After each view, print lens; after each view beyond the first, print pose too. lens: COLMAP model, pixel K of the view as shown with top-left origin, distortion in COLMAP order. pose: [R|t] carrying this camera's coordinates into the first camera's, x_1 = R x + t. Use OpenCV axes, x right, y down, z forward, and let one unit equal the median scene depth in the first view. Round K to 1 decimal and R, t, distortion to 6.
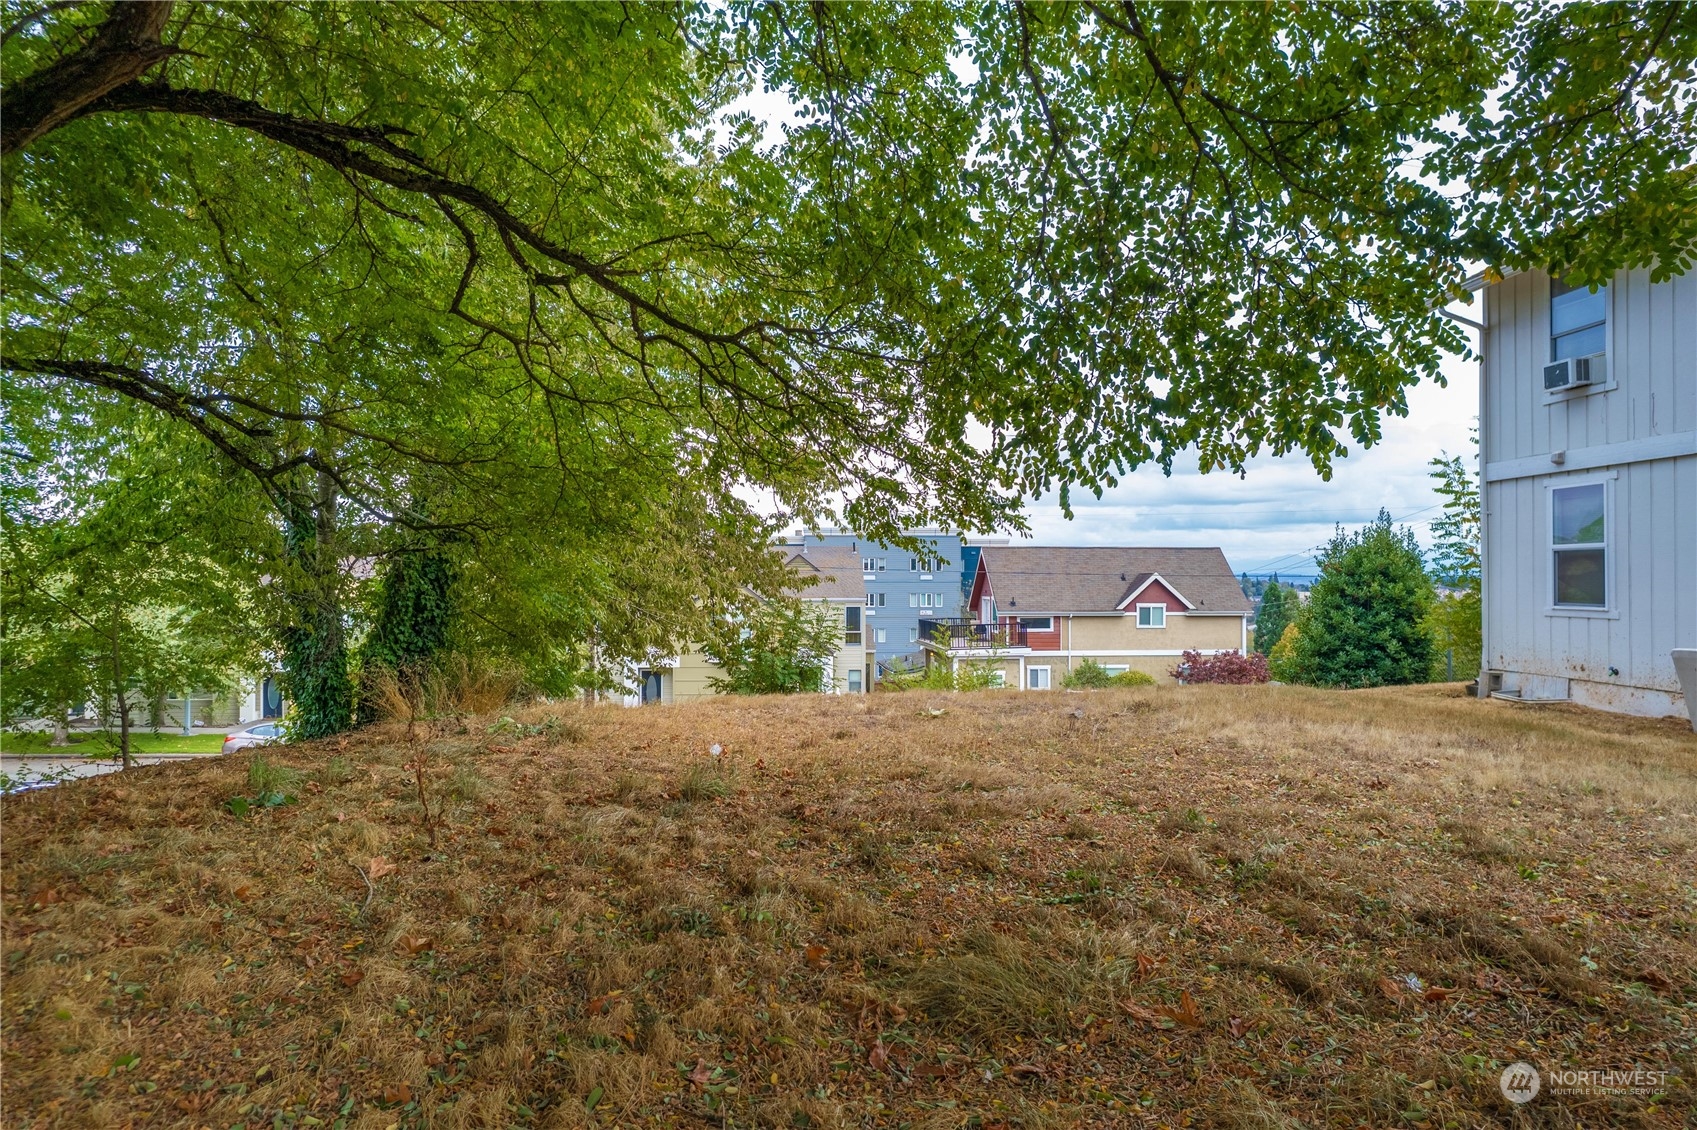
lens RADIAL K [[1085.2, 0, 848.5], [0, 1085.2, 565.0], [0, 0, 1]] dist [-0.075346, 0.069952]
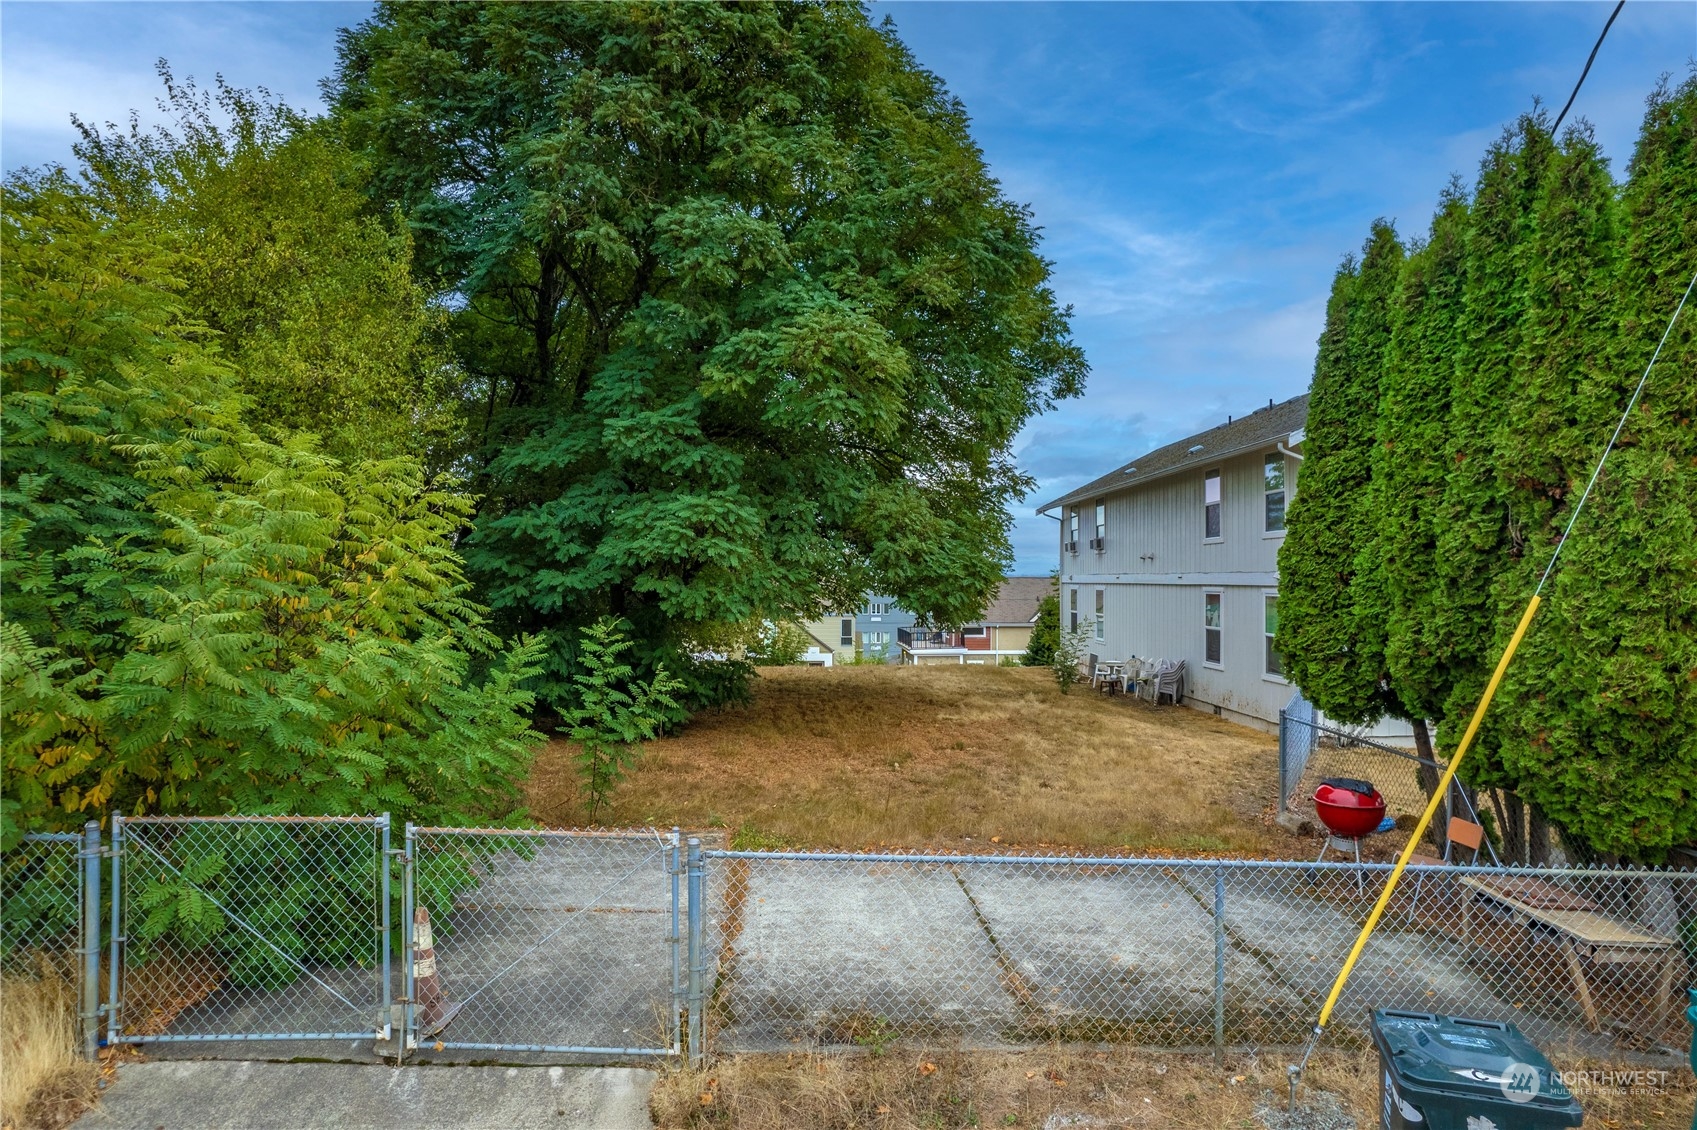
lens RADIAL K [[1085.2, 0, 848.5], [0, 1085.2, 565.0], [0, 0, 1]] dist [-0.075346, 0.069952]
pose [[0.998401, -0.001782, -0.056494, 0.238010], [0.001309, 0.999964, -0.008411, -0.060365], [0.056507, 0.008324, 0.998368, -1.207757]]
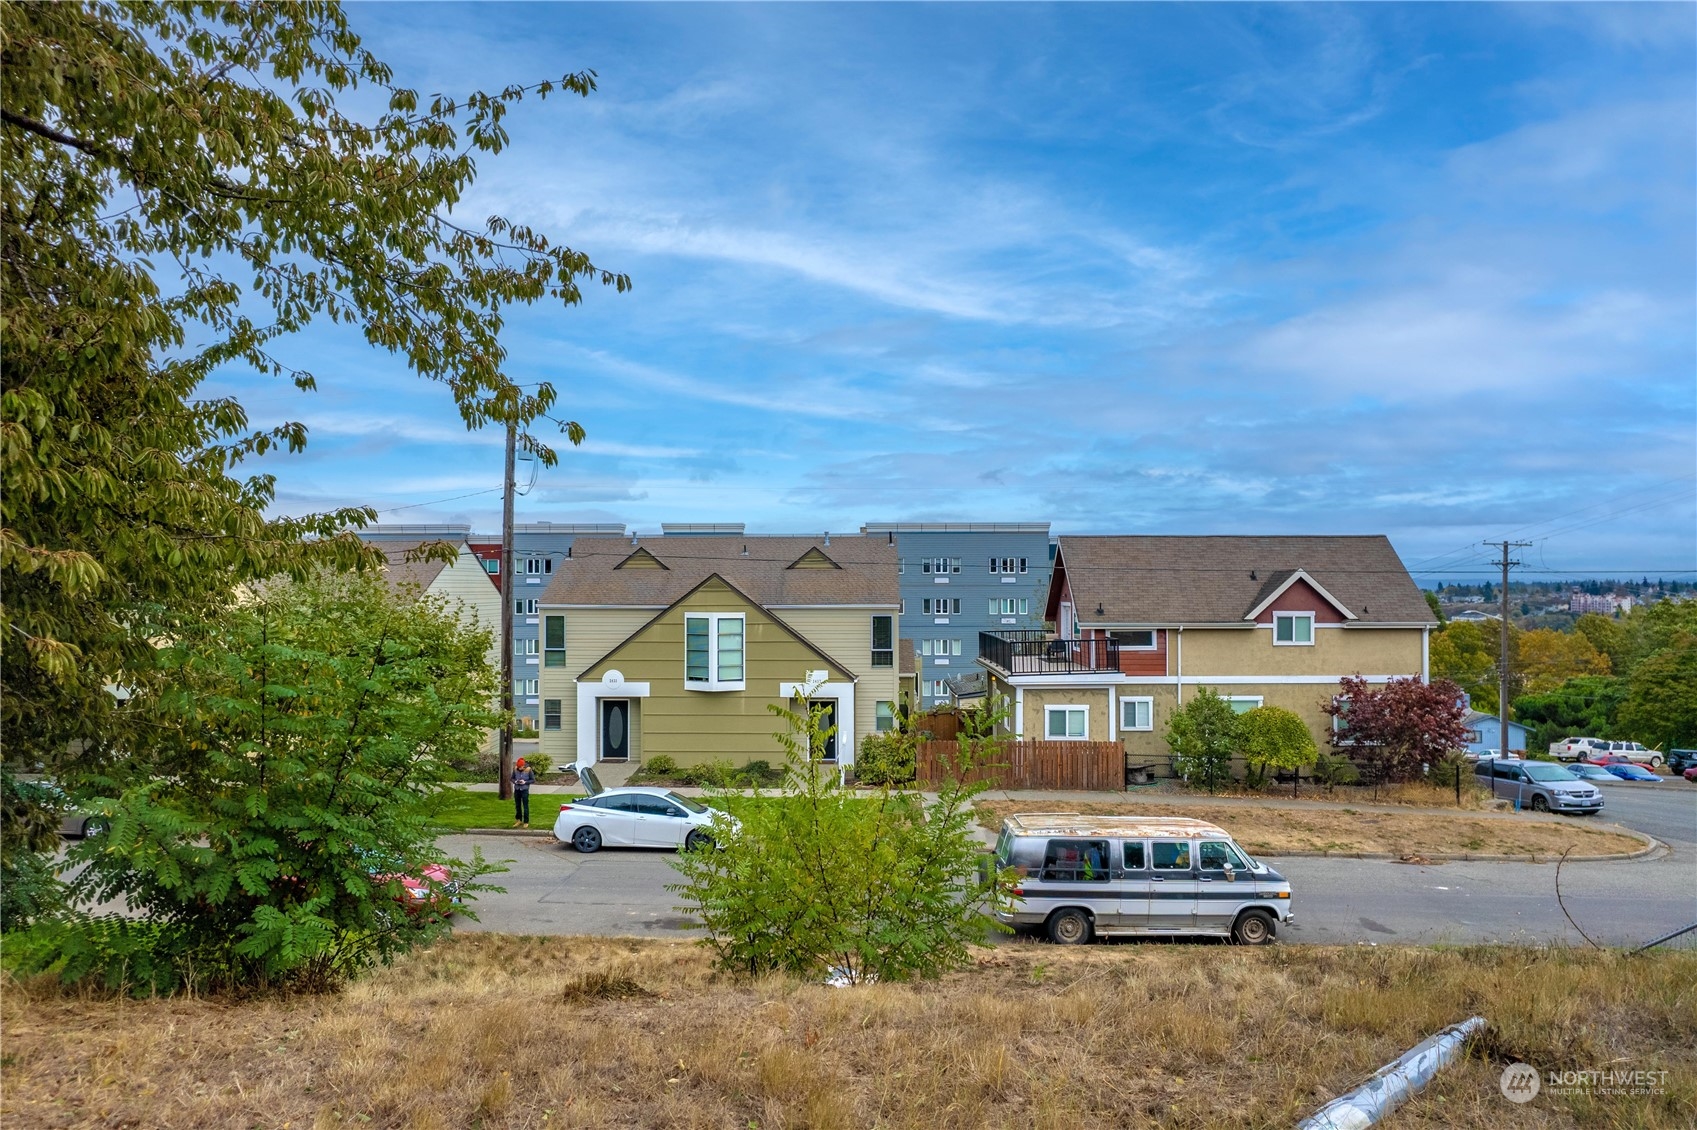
lens RADIAL K [[1085.2, 0, 848.5], [0, 1085.2, 565.0], [0, 0, 1]] dist [-0.075346, 0.069952]
pose [[0.995582, -0.004556, -0.093788, 0.137378], [0.004069, 0.999977, -0.005387, 0.019598], [0.093811, 0.004982, 0.995578, 0.689686]]
